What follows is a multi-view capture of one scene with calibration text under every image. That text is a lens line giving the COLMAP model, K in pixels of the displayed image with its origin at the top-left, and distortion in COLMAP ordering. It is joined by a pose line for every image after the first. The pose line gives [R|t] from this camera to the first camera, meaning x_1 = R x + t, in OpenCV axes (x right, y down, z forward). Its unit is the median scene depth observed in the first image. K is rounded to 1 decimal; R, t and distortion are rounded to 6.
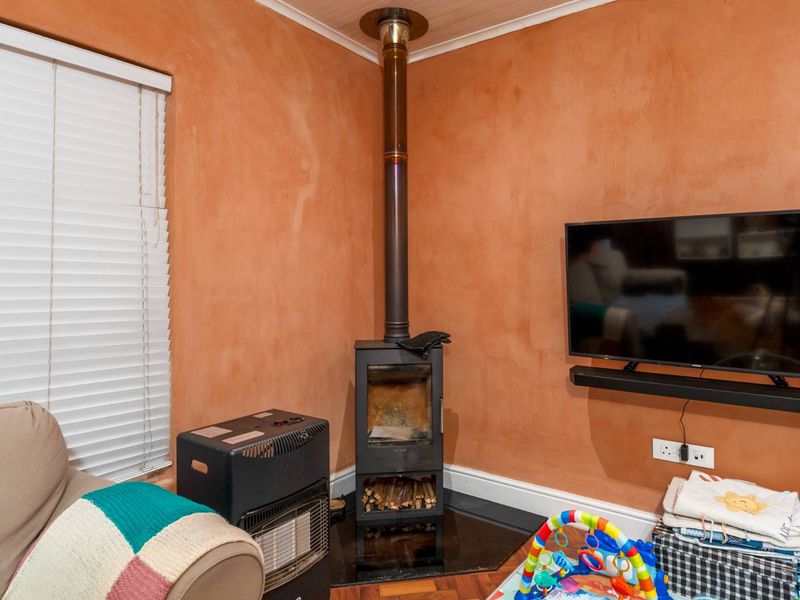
lens RADIAL K [[514.9, 0, 398.0], [0, 514.9, 269.6], [0, 0, 1]] dist [-0.003307, -0.000848]
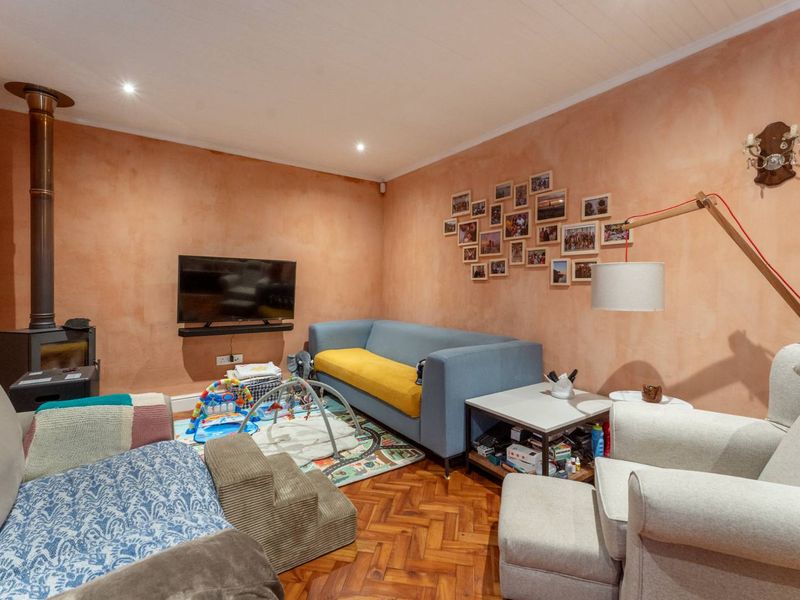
lens RADIAL K [[493.4, 0, 401.3], [0, 493.4, 306.4], [0, 0, 1]] dist [0.061048, -0.079838]
pose [[0.355399, -0.016429, 0.934570, -1.010936], [-0.012462, 0.999673, 0.022312, 0.047257], [-0.934632, -0.019577, 0.355078, -0.407689]]
